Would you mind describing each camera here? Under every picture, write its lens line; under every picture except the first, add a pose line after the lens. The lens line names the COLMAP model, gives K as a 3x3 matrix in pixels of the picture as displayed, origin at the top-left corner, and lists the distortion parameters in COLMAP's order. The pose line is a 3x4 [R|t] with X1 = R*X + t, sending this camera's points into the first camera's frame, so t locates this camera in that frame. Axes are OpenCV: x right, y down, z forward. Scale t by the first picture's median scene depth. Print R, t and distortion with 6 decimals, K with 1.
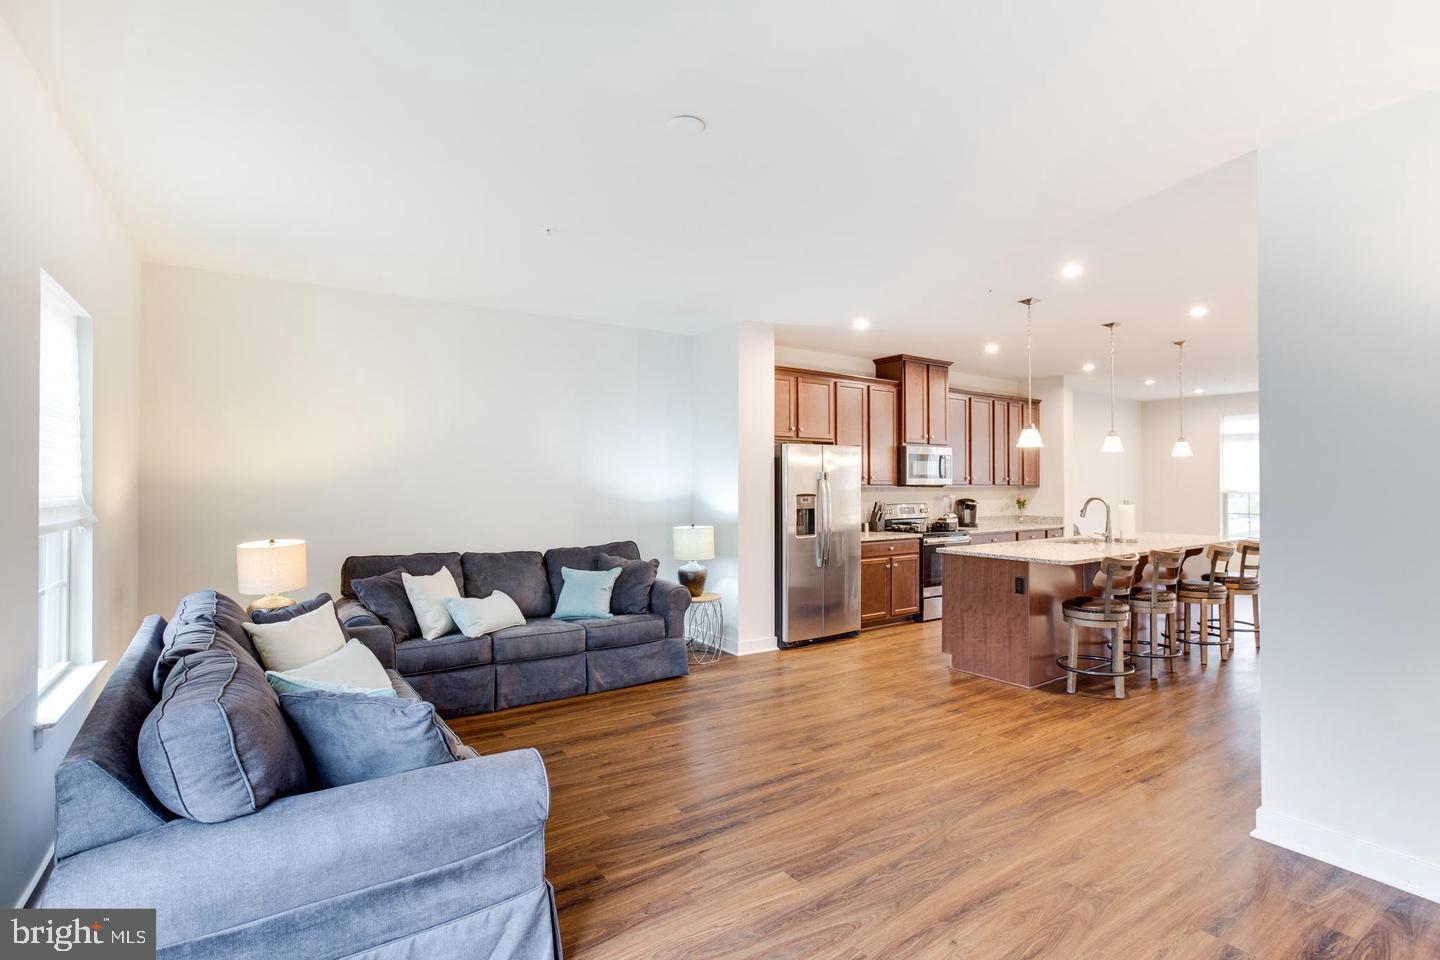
lens RADIAL K [[701.7, 0, 730.5], [0, 701.7, 482.4], [0, 0, 1]] dist [-0.040278, 0.019236]
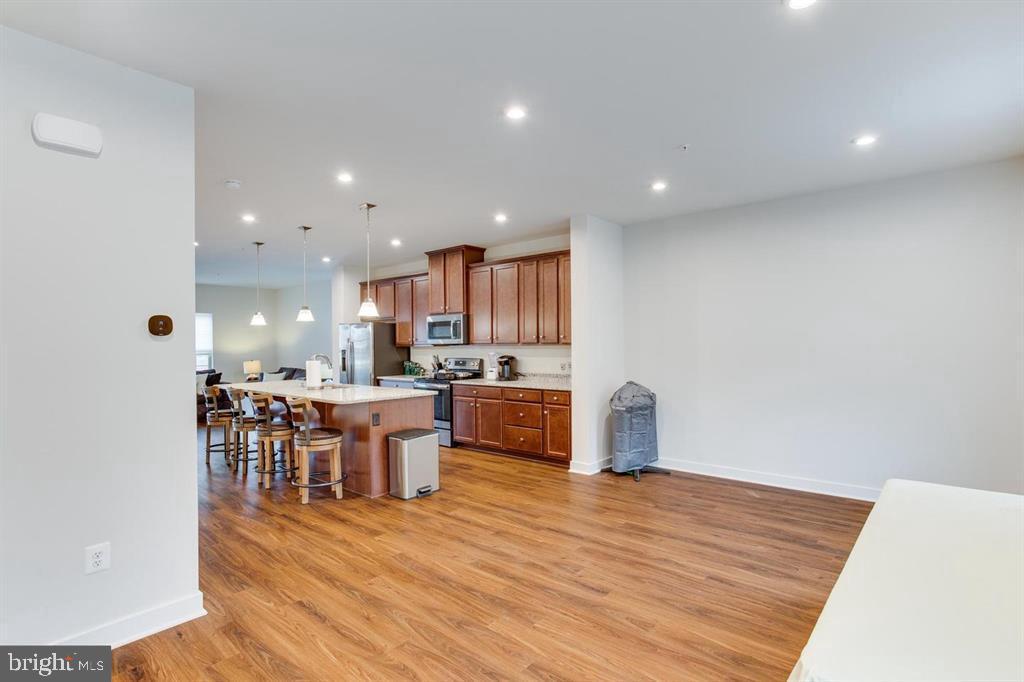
lens RADIAL K [[524.7, 0, 524.0], [0, 524.7, 342.1], [0, 0, 1]] dist [-0.056169, 0.023820]
pose [[0.242146, -0.003424, -0.970234, 2.307025], [0.014737, 0.999891, 0.000149, 0.003175], [0.970128, -0.014334, 0.242170, 1.624426]]
